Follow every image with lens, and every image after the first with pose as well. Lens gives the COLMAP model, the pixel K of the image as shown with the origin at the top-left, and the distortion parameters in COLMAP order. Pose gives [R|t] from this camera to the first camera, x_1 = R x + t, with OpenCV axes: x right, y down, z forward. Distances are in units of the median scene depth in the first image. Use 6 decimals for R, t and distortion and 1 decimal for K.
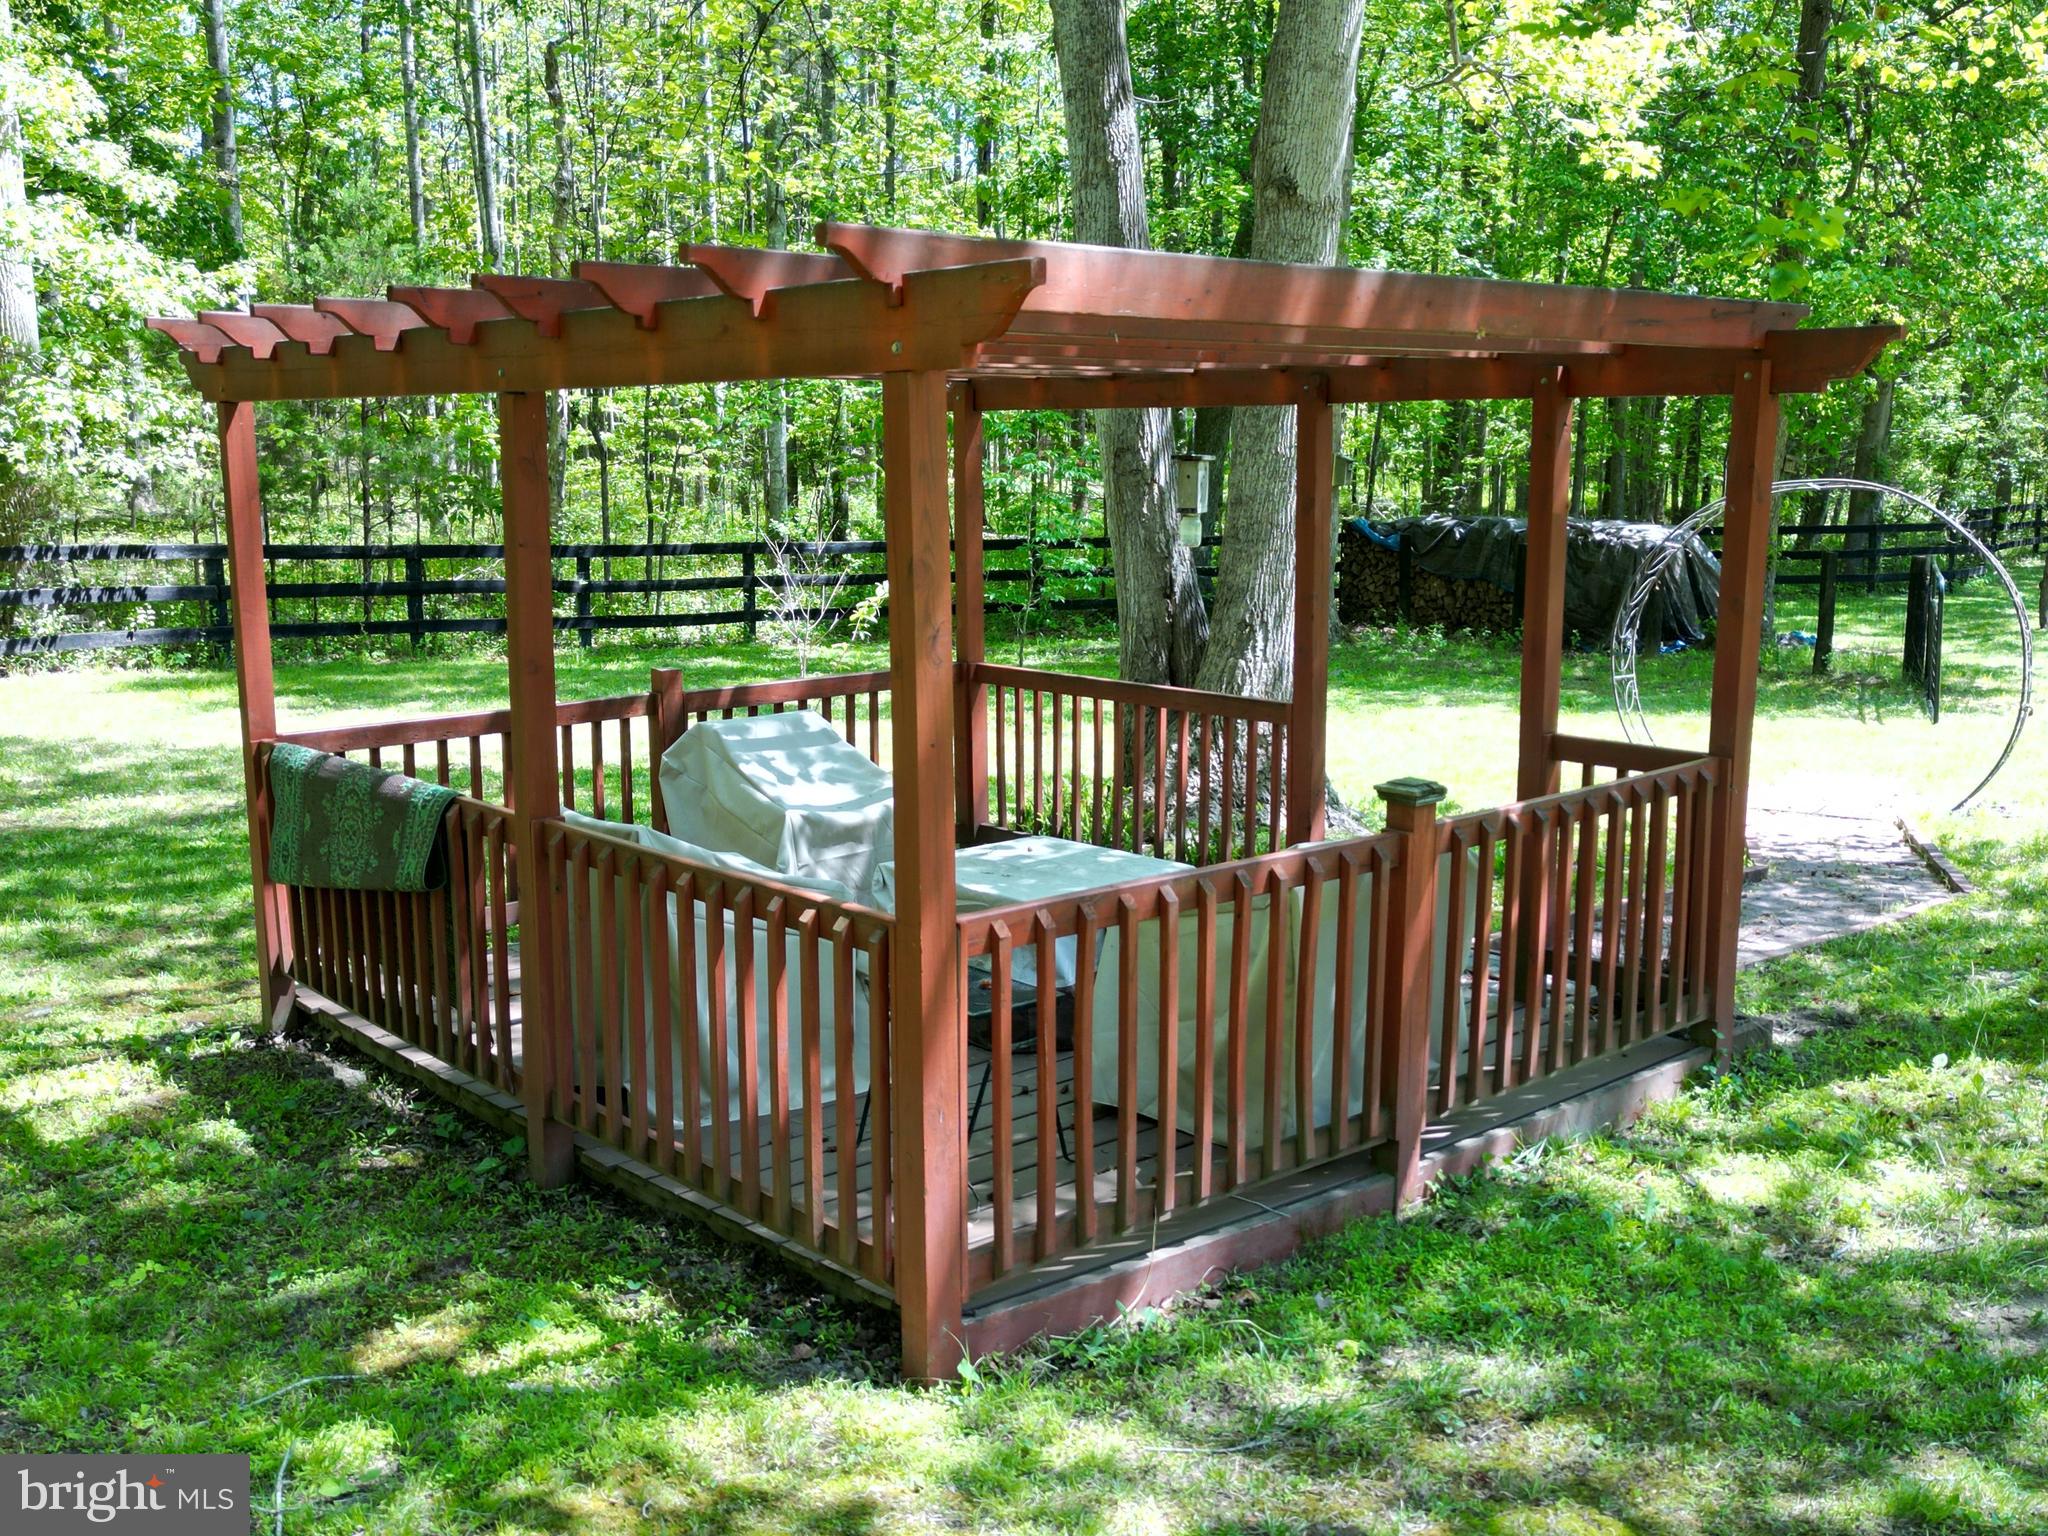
lens RADIAL K [[1435.9, 0, 1018.6], [0, 1435.9, 767.4], [0, 0, 1]] dist [0.073027, -0.061043]
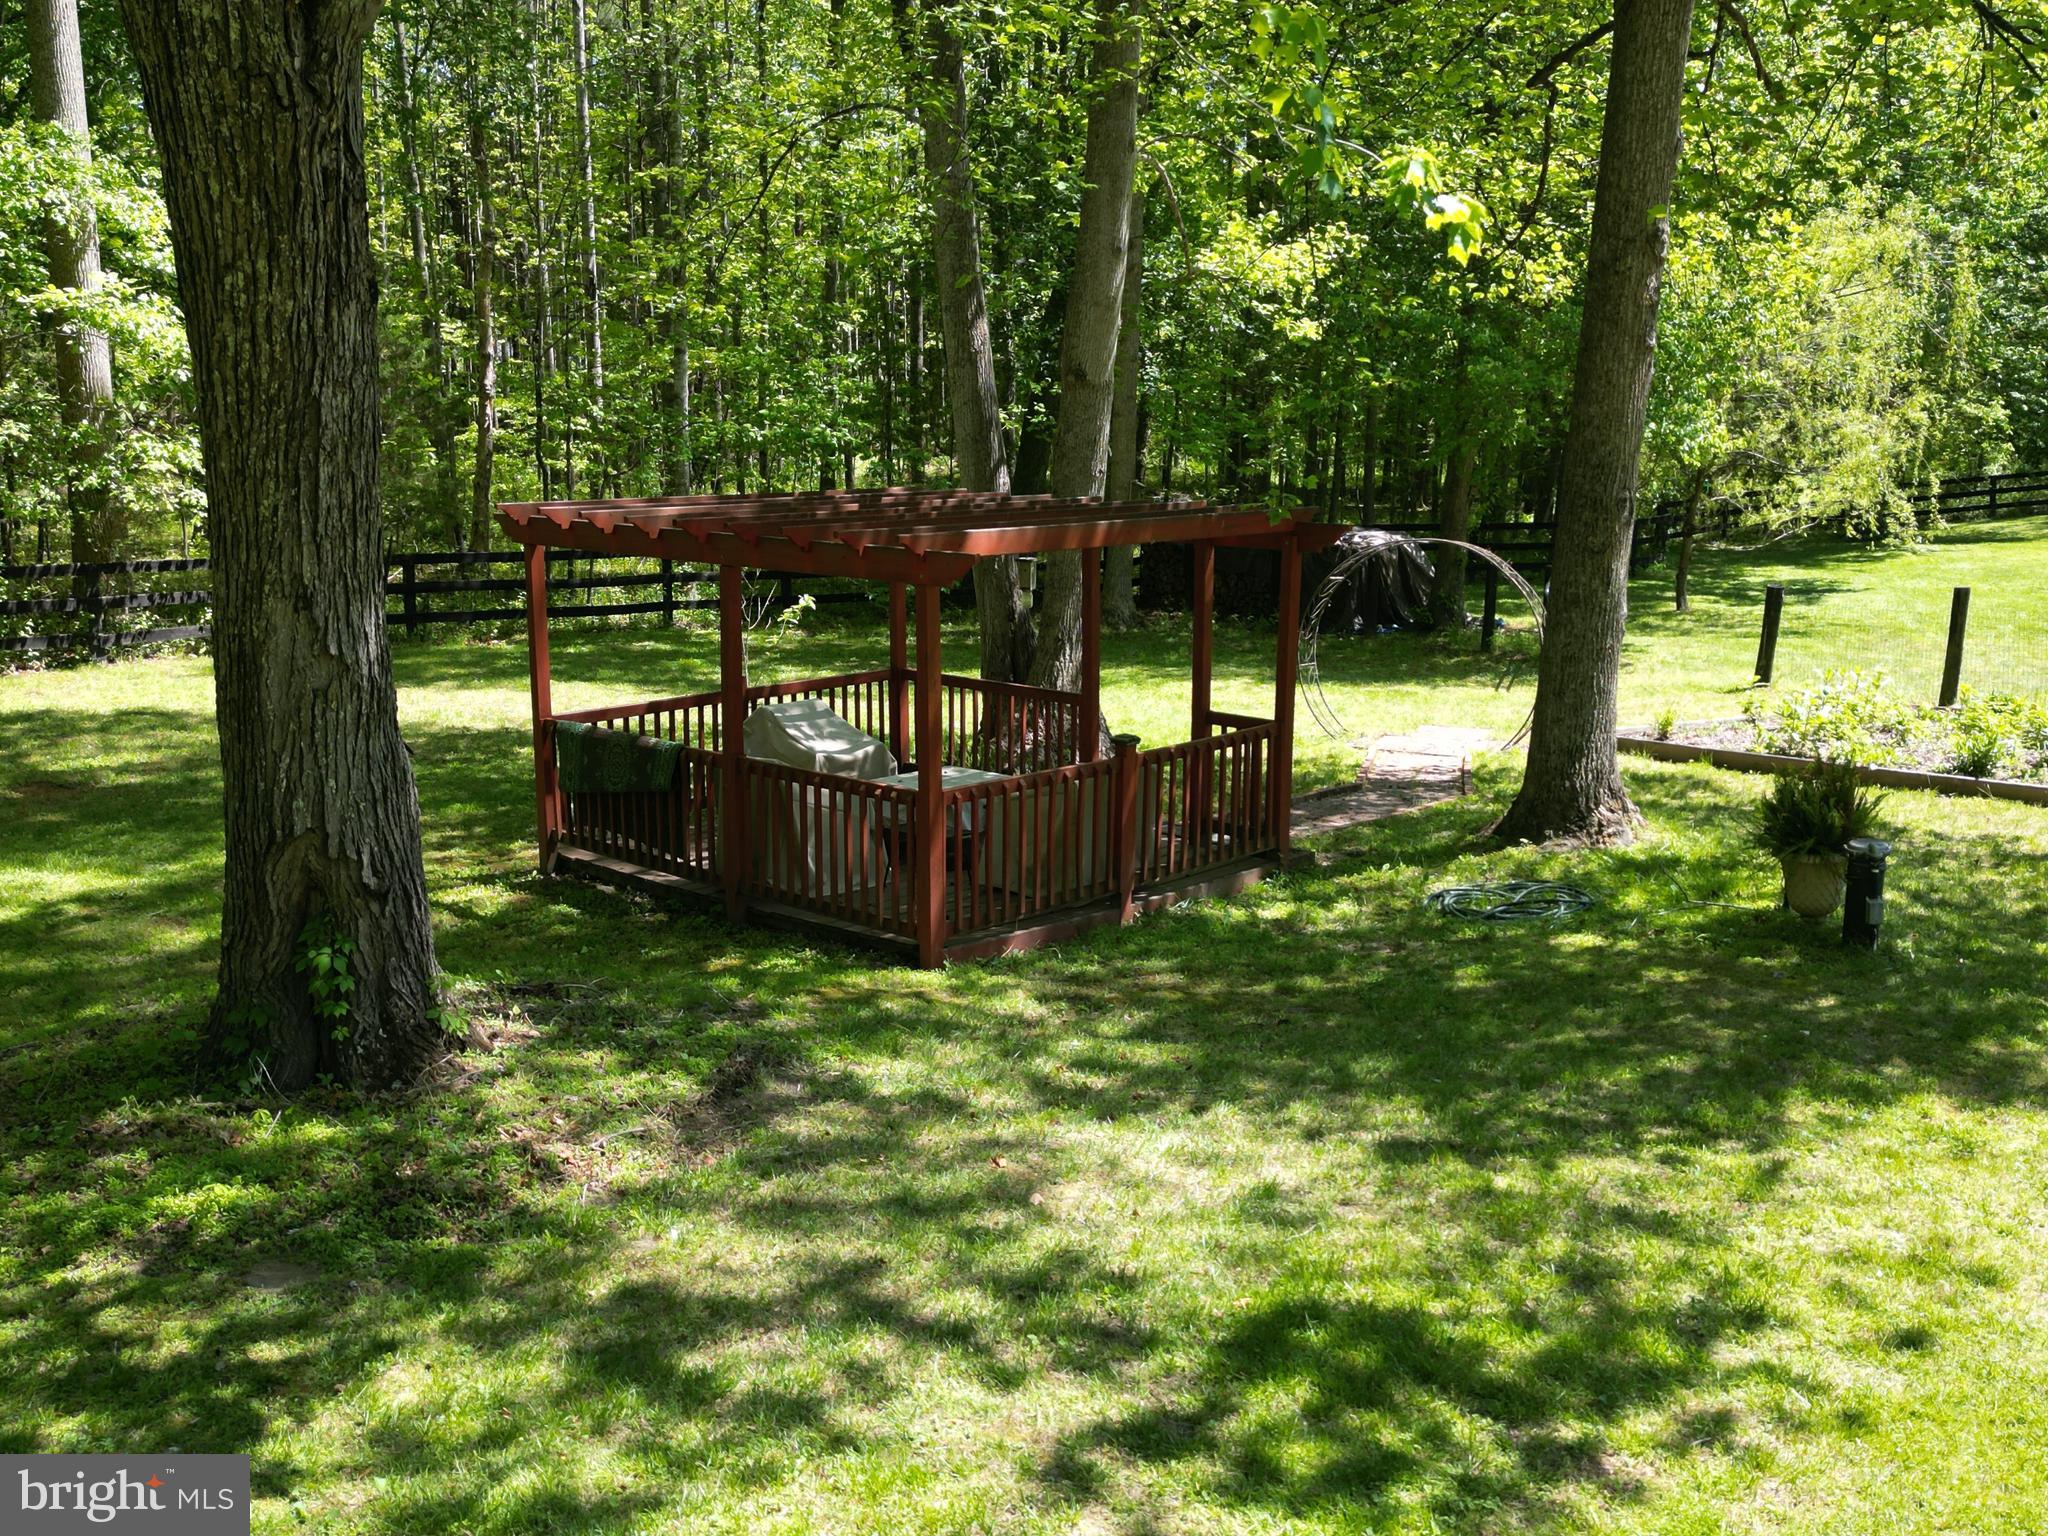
lens RADIAL K [[1435.9, 0, 1018.6], [0, 1435.9, 767.4], [0, 0, 1]] dist [0.073027, -0.061043]
pose [[0.992887, -0.011821, 0.118472, -0.126755], [0.008162, 0.999476, 0.031322, -0.008990], [-0.118780, -0.030132, 0.992463, -0.943729]]
